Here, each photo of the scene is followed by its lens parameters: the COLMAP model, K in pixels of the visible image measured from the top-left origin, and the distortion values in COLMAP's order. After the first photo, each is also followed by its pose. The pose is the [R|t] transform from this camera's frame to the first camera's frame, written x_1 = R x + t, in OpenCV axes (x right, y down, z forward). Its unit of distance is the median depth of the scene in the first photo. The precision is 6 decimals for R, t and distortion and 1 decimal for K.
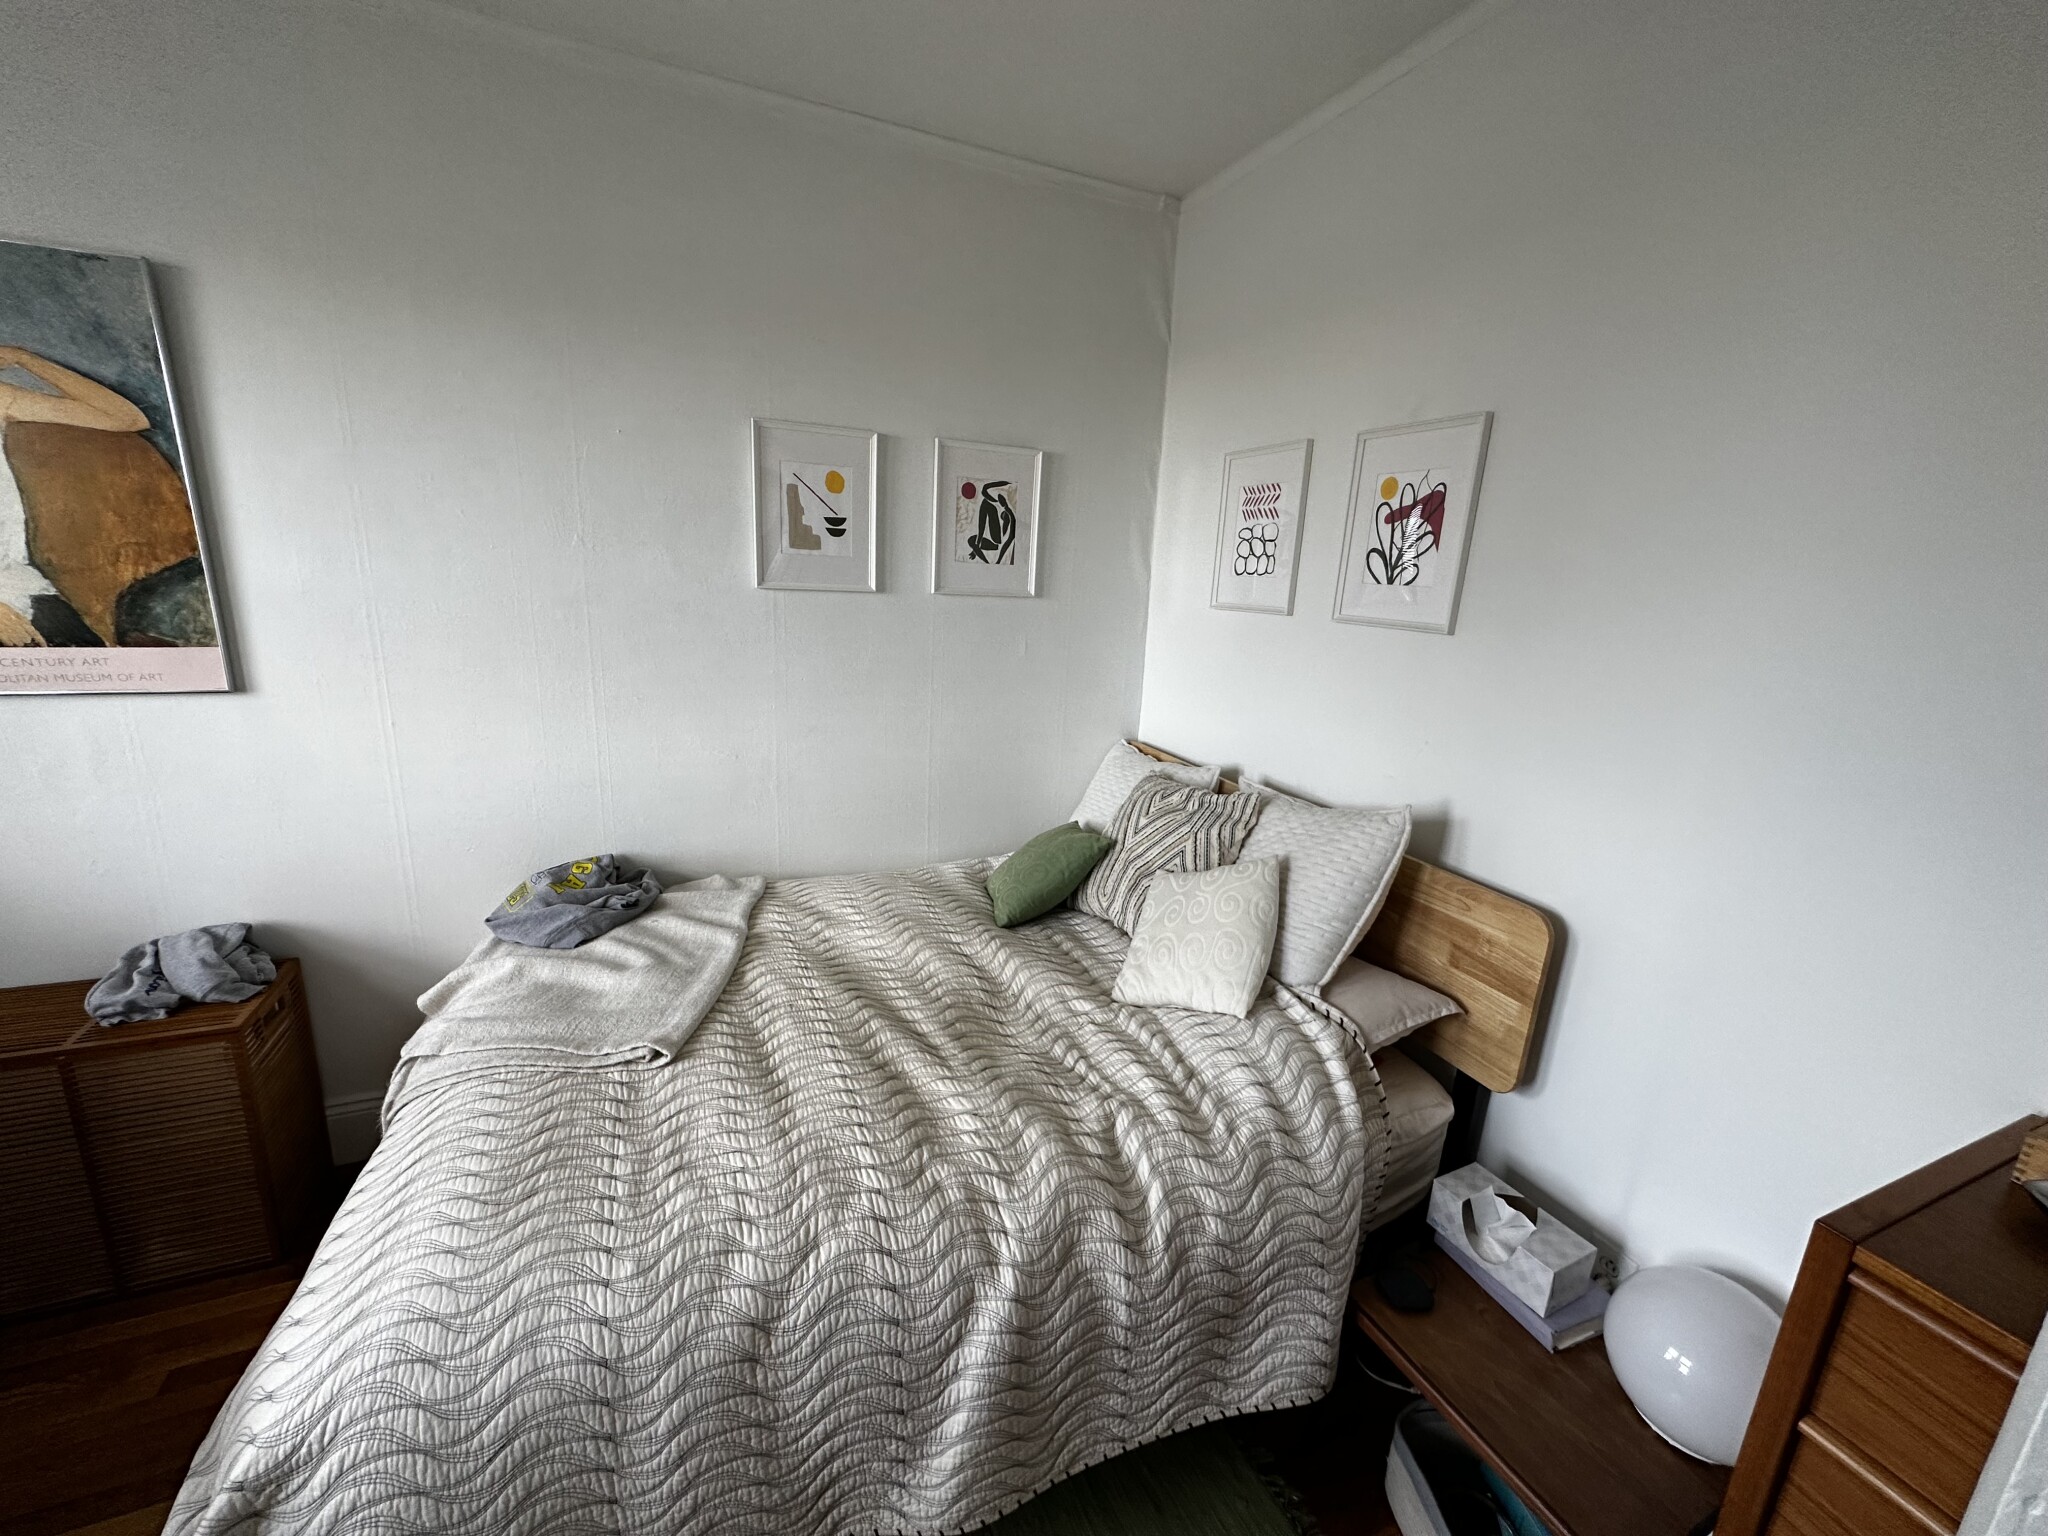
lens RADIAL K [[815.3, 0, 1020.4], [0, 815.3, 767.1], [0, 0, 1]] dist [-0.003246, 0.001328]
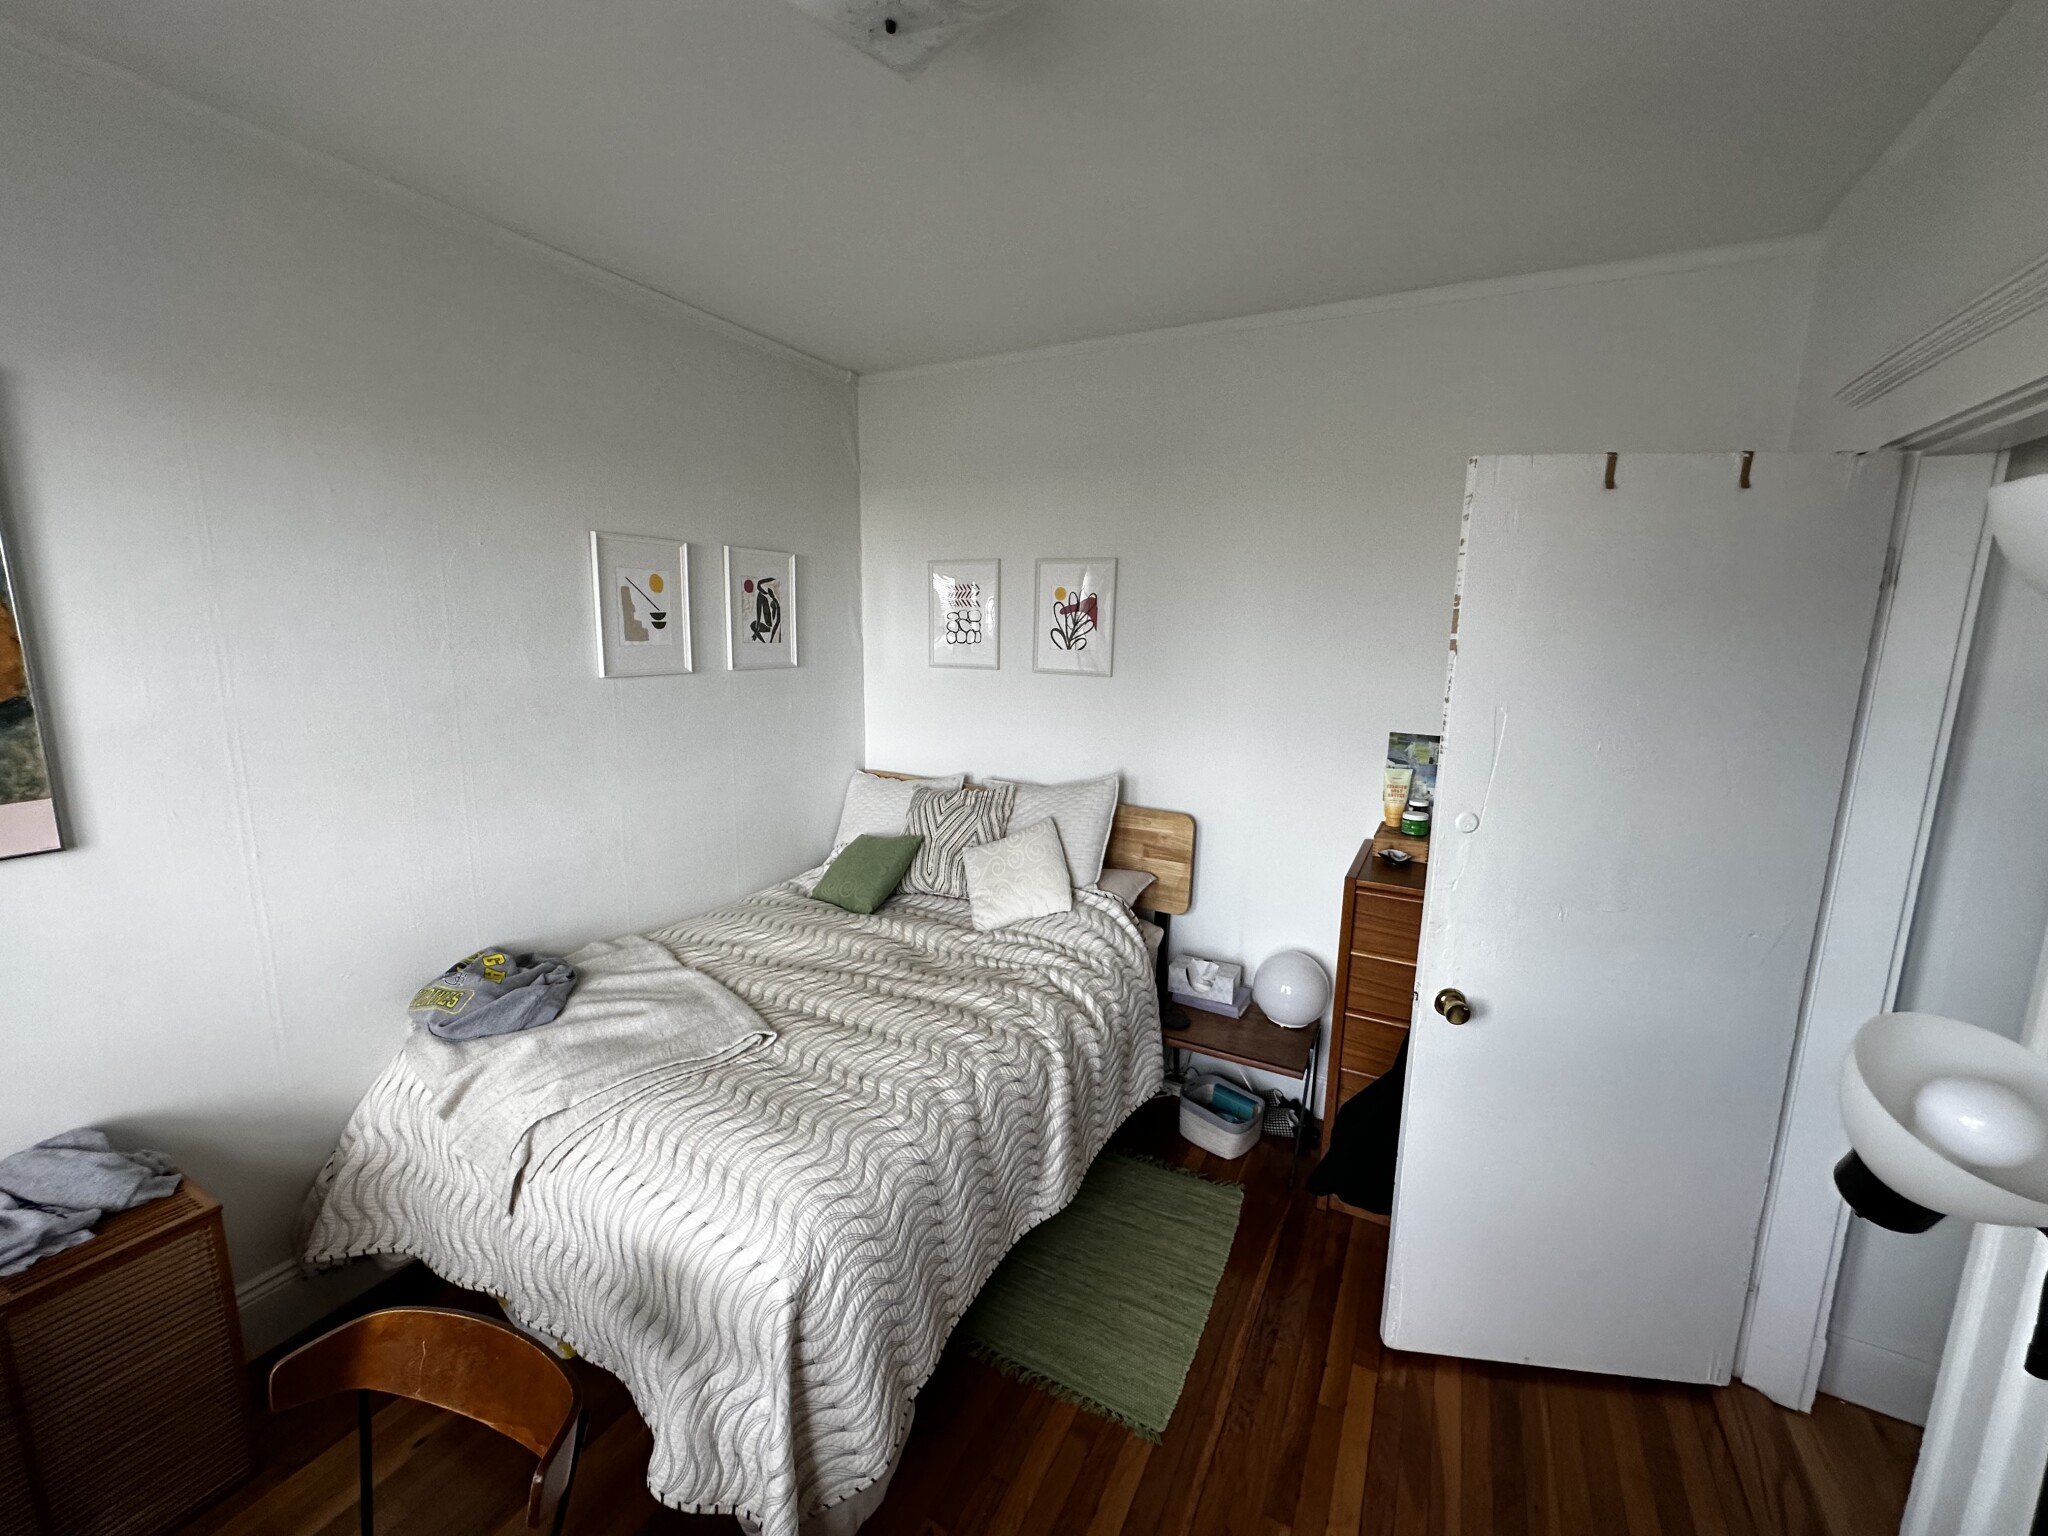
lens RADIAL K [[815.3, 0, 1020.2], [0, 815.3, 767.7], [0, 0, 1]] dist [-0.003246, 0.001328]
pose [[0.784653, -0.141770, 0.603507, -0.746557], [0.165327, 0.986097, 0.016693, -0.028550], [-0.597483, 0.086678, 0.797183, -0.297418]]
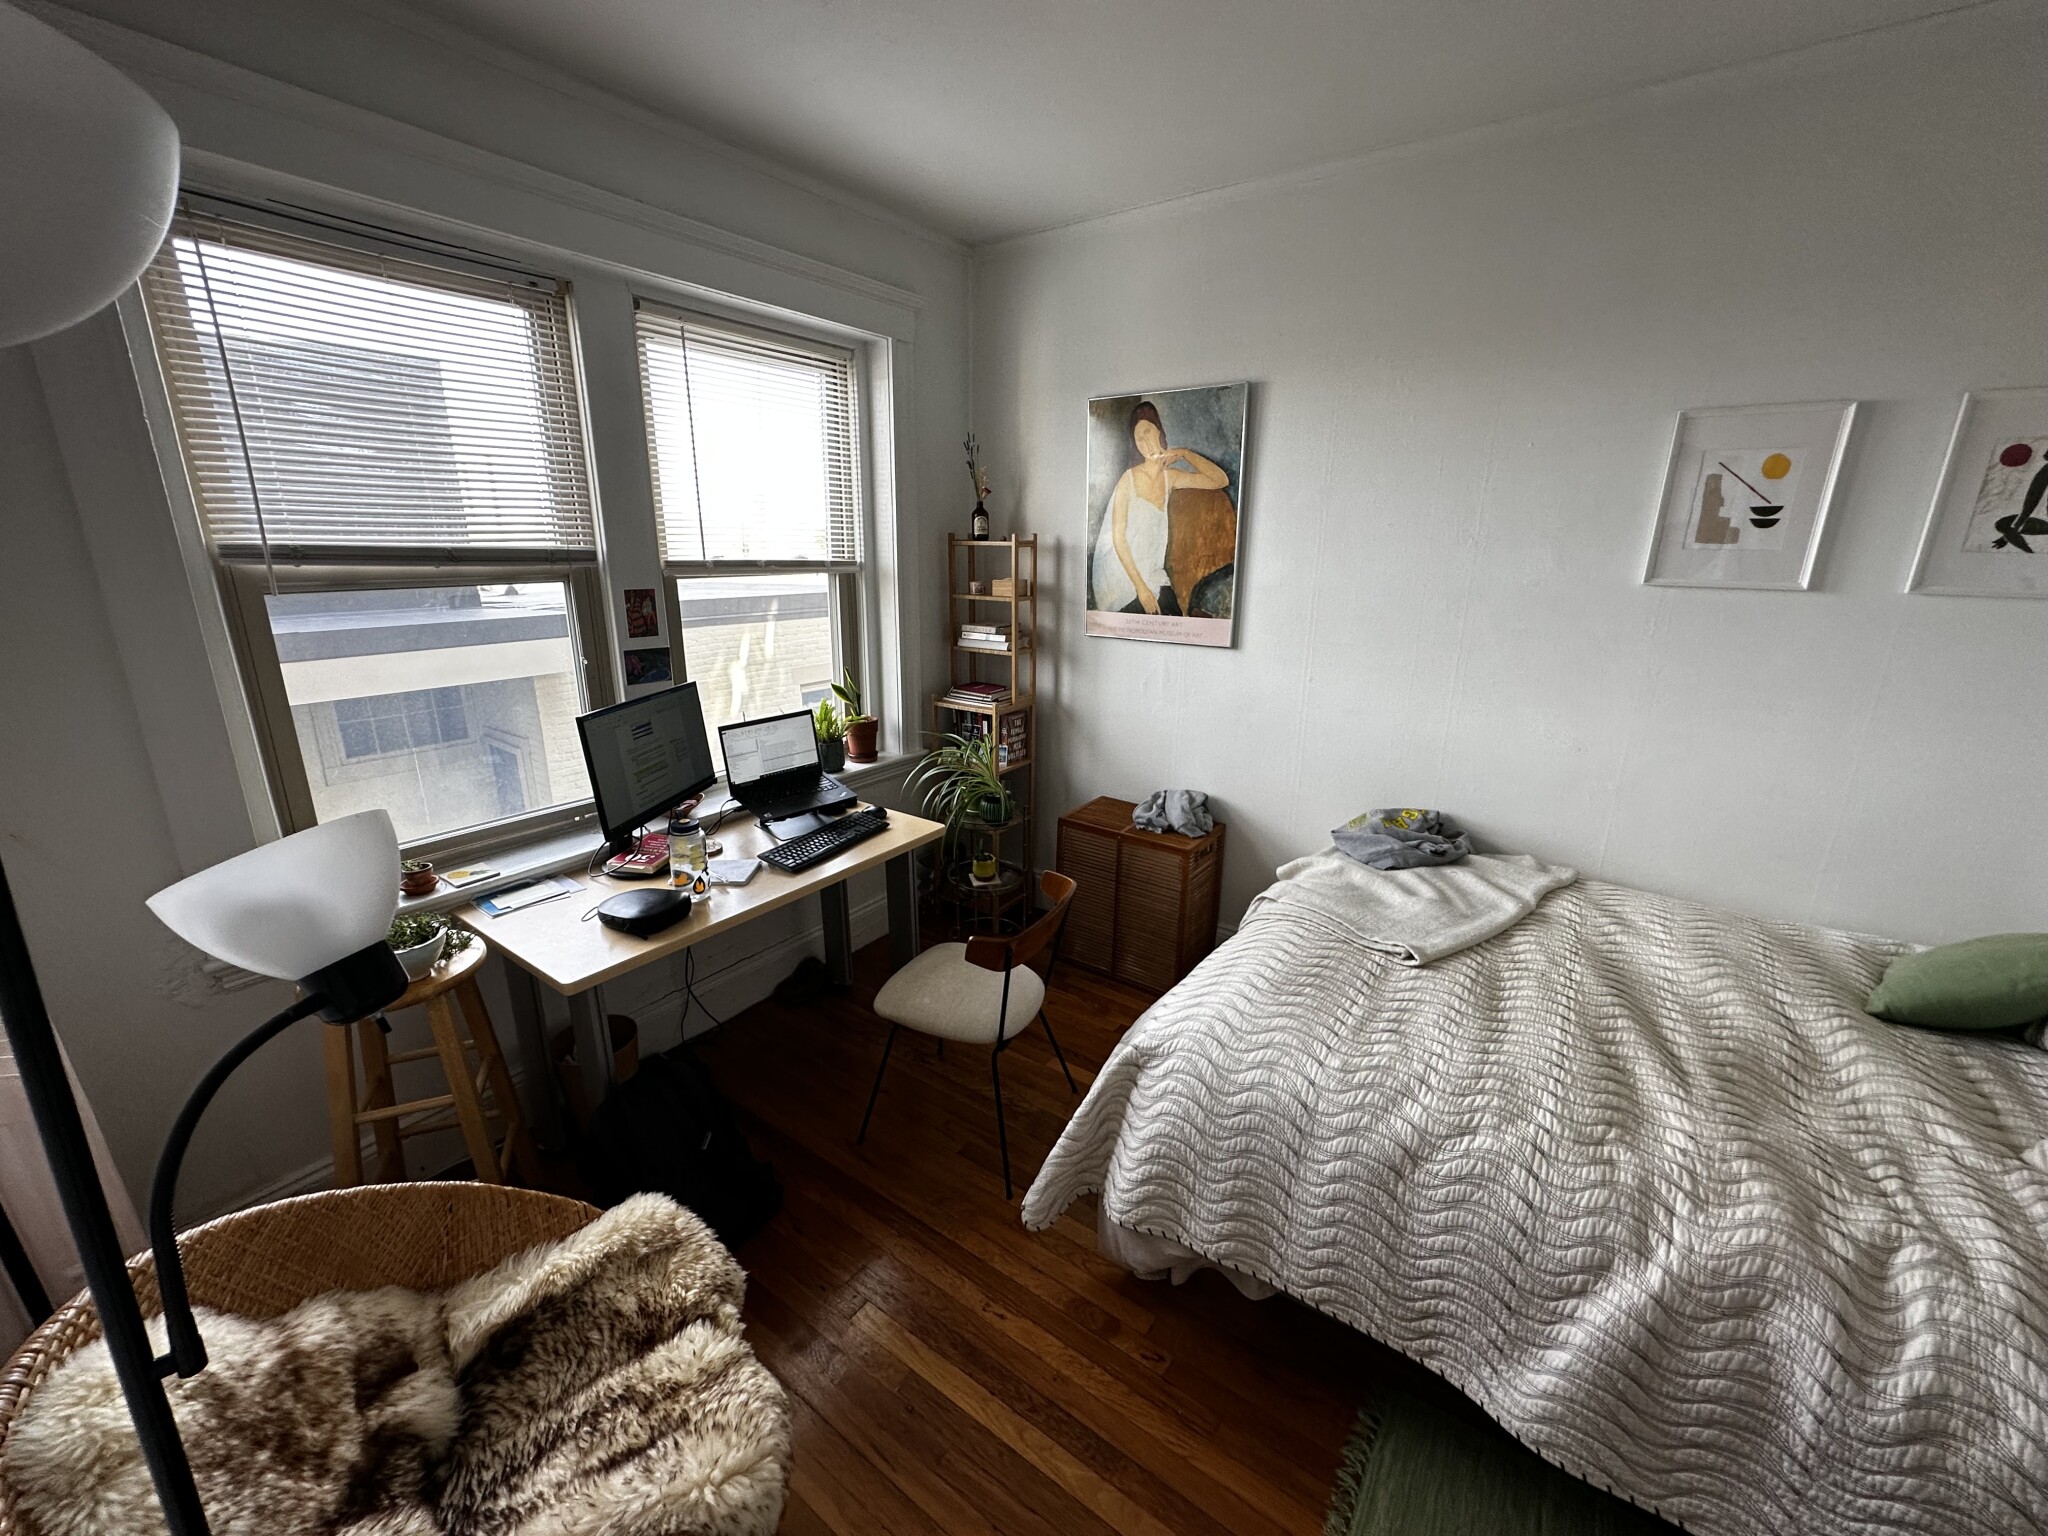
lens RADIAL K [[815.3, 0, 1023.8], [0, 815.3, 767.5], [0, 0, 1]] dist [-0.003246, 0.001328]
pose [[0.511376, 0.195138, -0.836909, 0.212432], [-0.188277, 0.975657, 0.112446, 0.034364], [0.838479, 0.100069, 0.535668, -0.176208]]
